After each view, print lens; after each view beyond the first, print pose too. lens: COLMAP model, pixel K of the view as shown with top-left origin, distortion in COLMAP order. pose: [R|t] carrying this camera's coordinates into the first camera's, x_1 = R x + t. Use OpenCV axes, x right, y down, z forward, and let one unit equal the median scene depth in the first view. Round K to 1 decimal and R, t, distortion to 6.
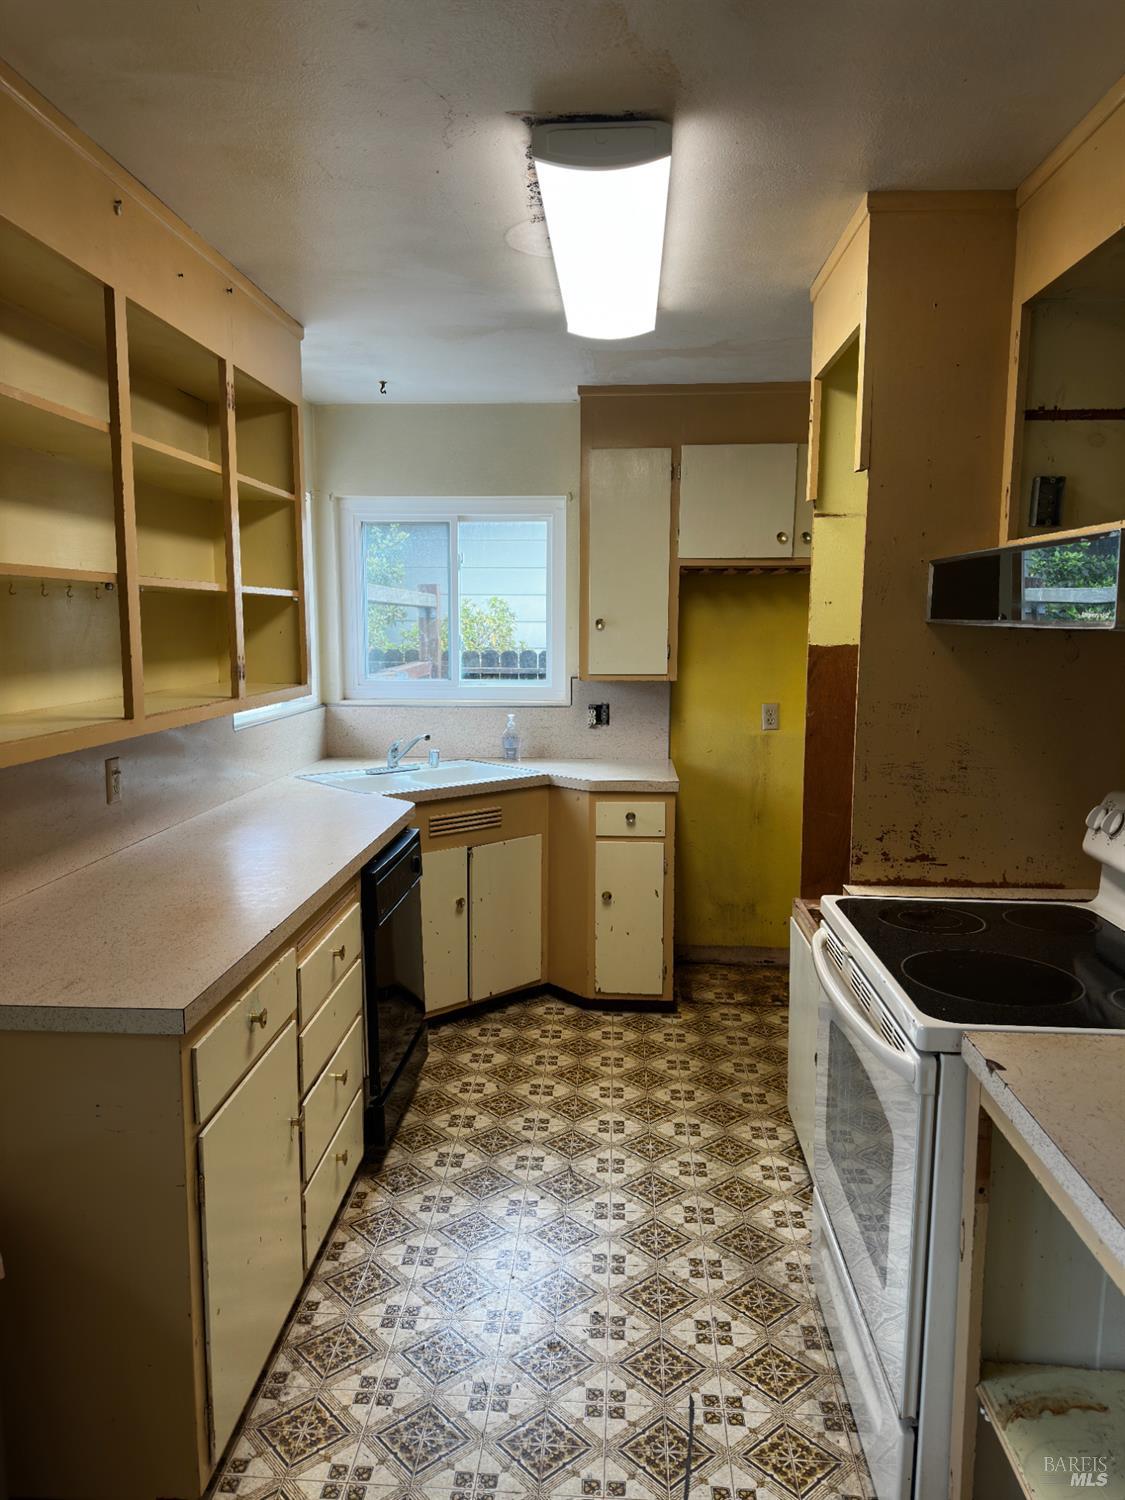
lens RADIAL K [[1044.9, 0, 527.4], [0, 1044.9, 732.4], [0, 0, 1]] dist [0.053009, -0.043532]
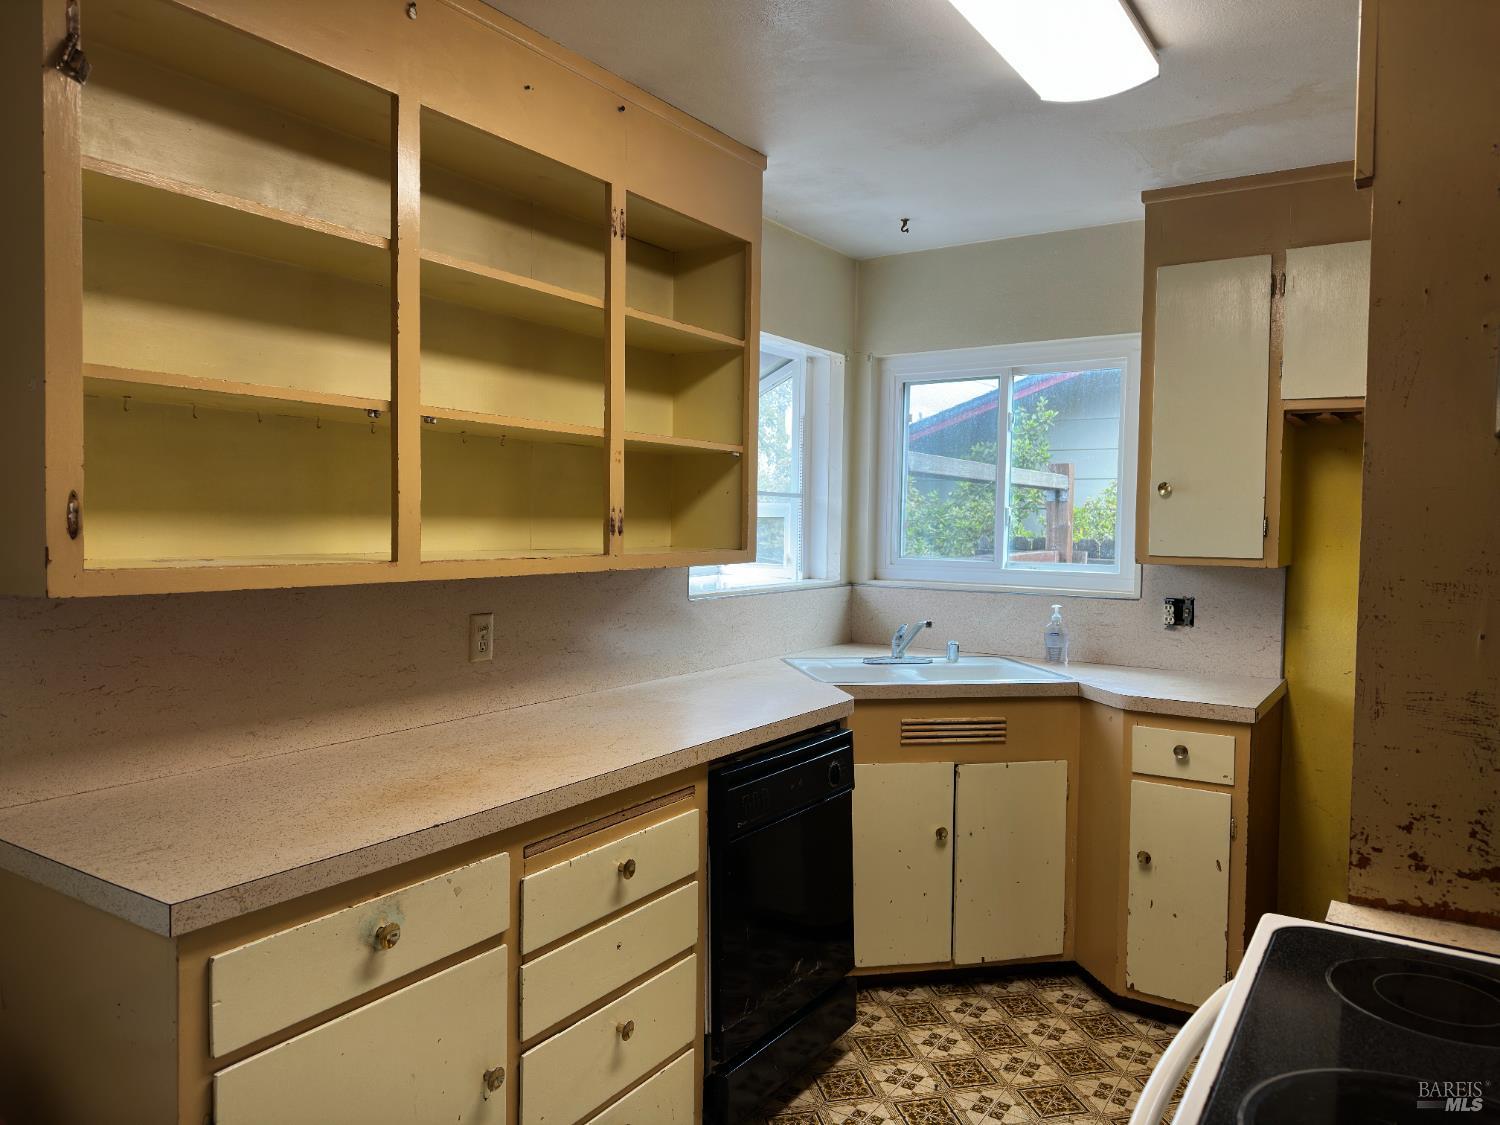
lens RADIAL K [[1044.9, 0, 738.3], [0, 1044.9, 543.6], [0, 0, 1]] dist [0.053009, -0.043532]
pose [[0.877695, 0.023968, -0.478619, 0.220682], [-0.065176, 0.995439, -0.069671, 0.010934], [0.474766, 0.092345, 0.875254, 0.252419]]
